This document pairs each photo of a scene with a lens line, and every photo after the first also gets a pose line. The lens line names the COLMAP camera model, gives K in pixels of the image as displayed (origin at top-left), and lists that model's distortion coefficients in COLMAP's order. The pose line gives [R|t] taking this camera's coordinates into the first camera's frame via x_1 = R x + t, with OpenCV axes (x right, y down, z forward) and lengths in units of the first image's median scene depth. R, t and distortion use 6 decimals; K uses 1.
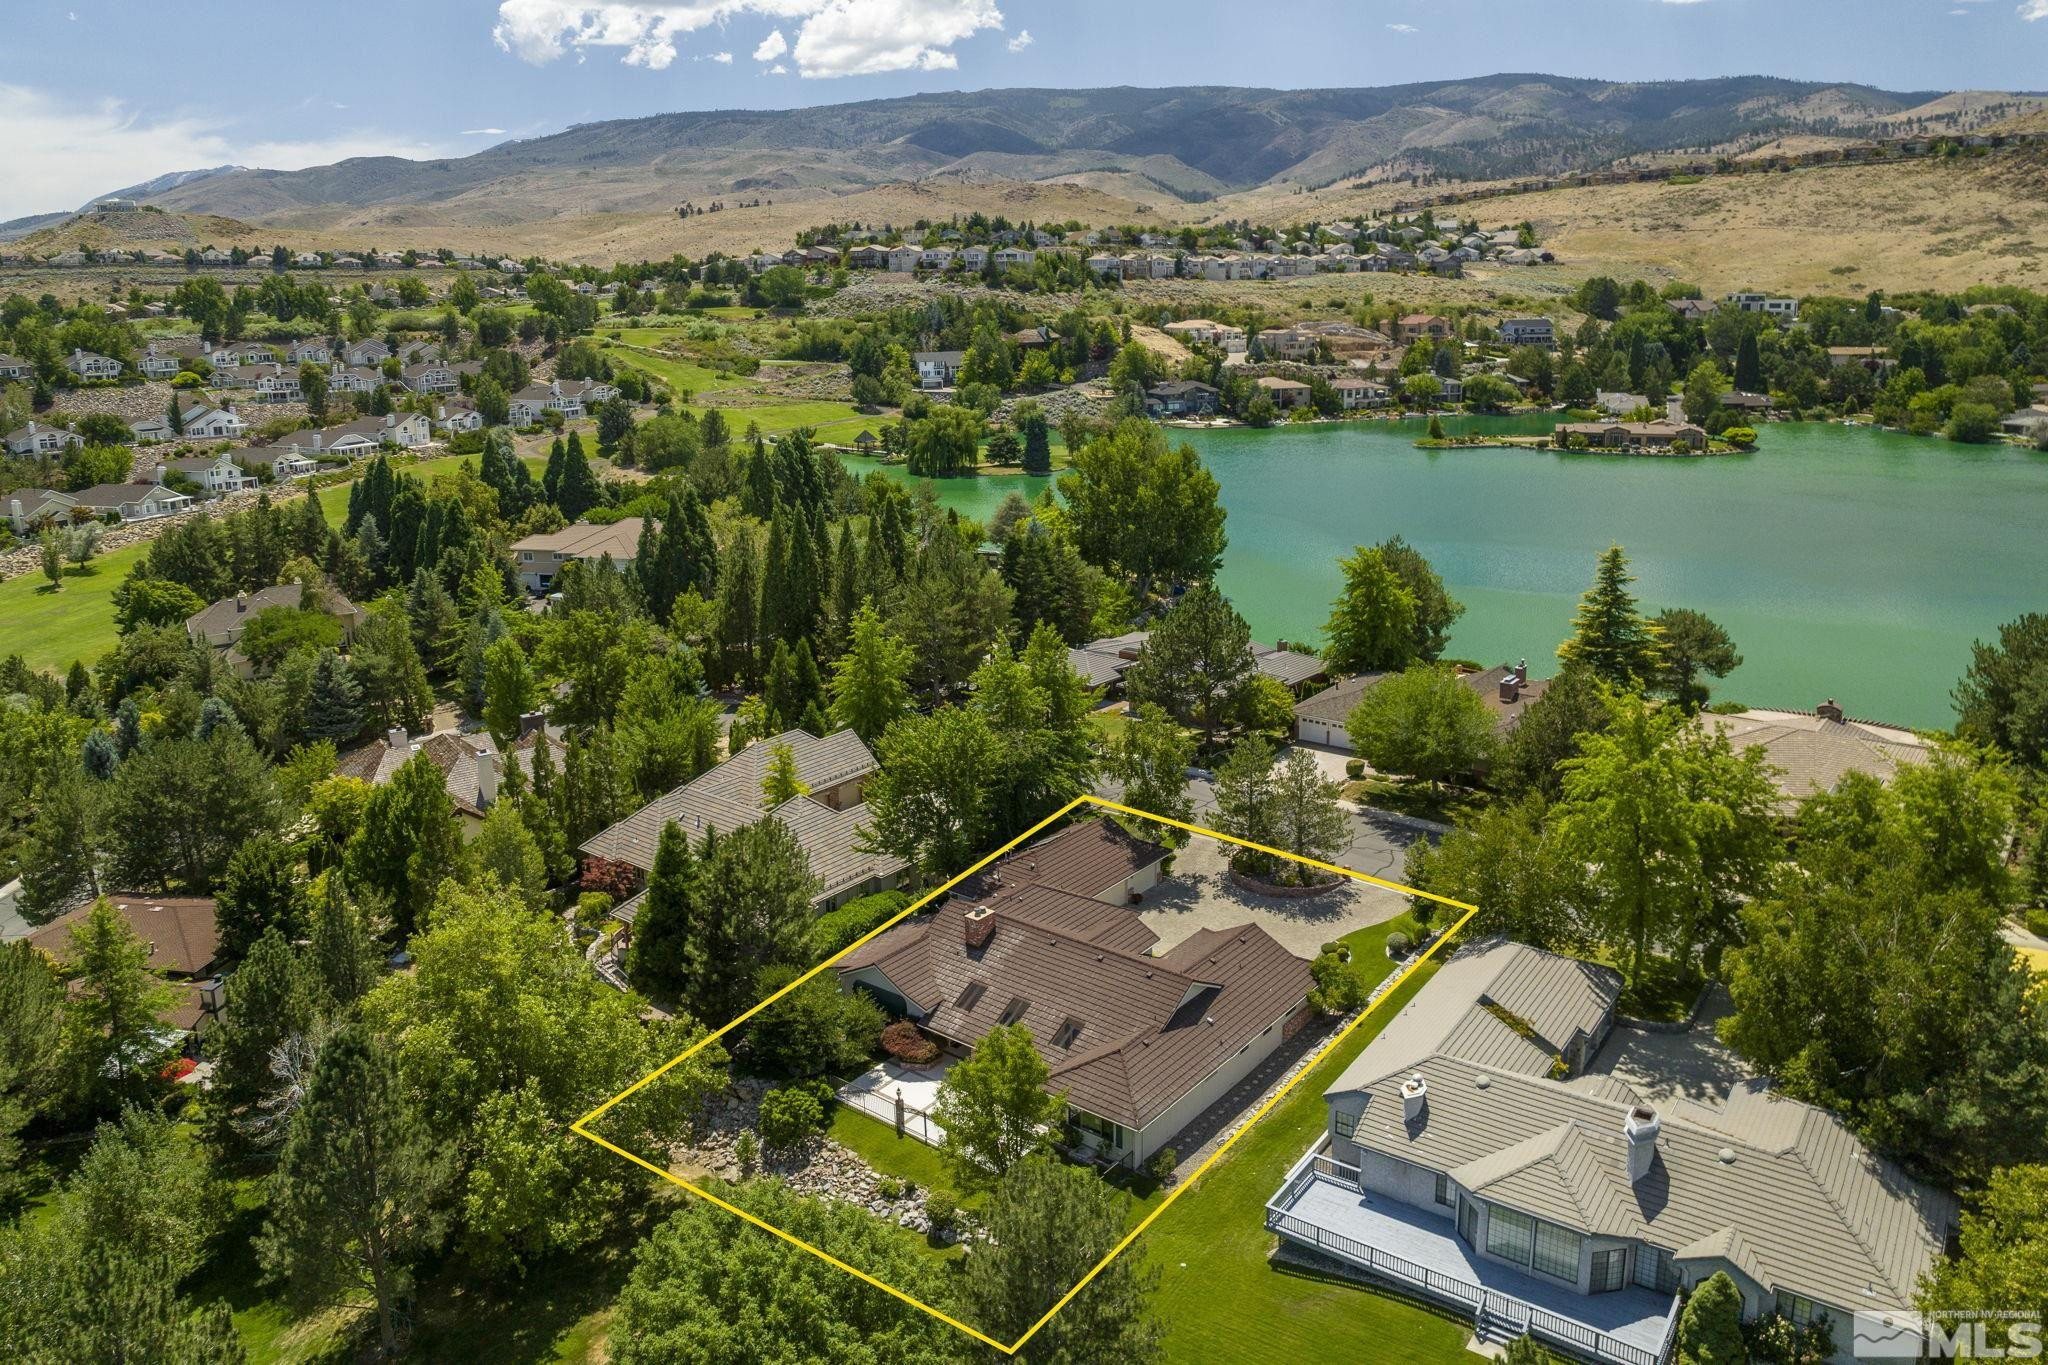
lens RADIAL K [[1429.0, 0, 1024.0], [0, 1429.0, 682.5], [0, 0, 1]] dist [-0.061141, 0.020168]
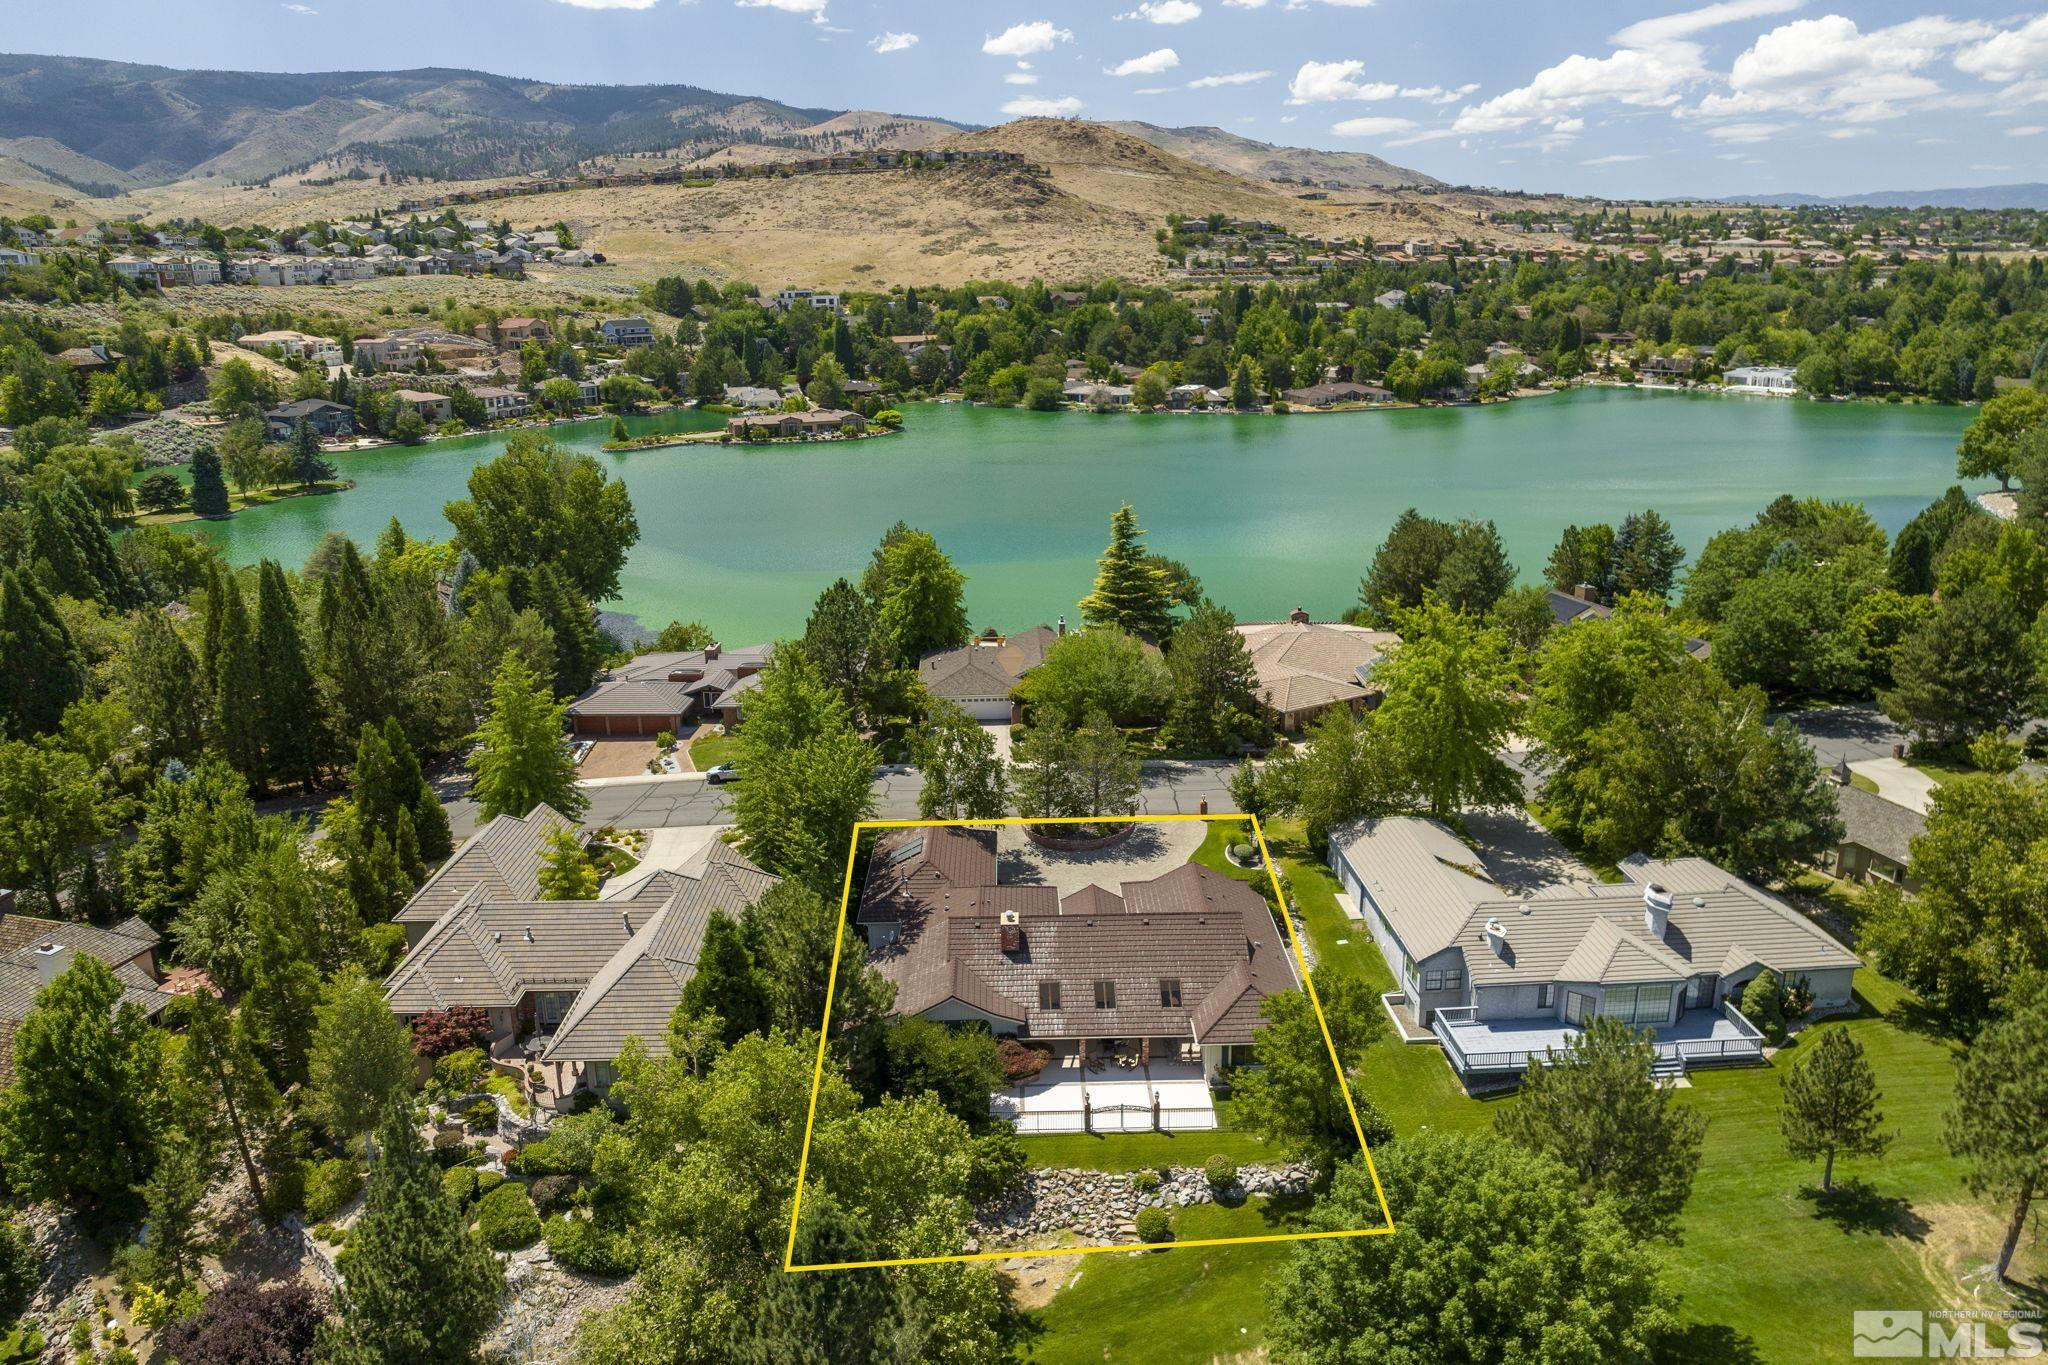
lens RADIAL K [[1413.8, 0, 1019.9], [0, 1413.8, 775.0], [0, 0, 1]] dist [-0.059111, 0.021384]
pose [[0.767352, -0.207343, 0.606778, -0.097632], [0.170028, 0.978199, 0.119238, -0.008262], [-0.618273, 0.011672, 0.785877, 0.036632]]
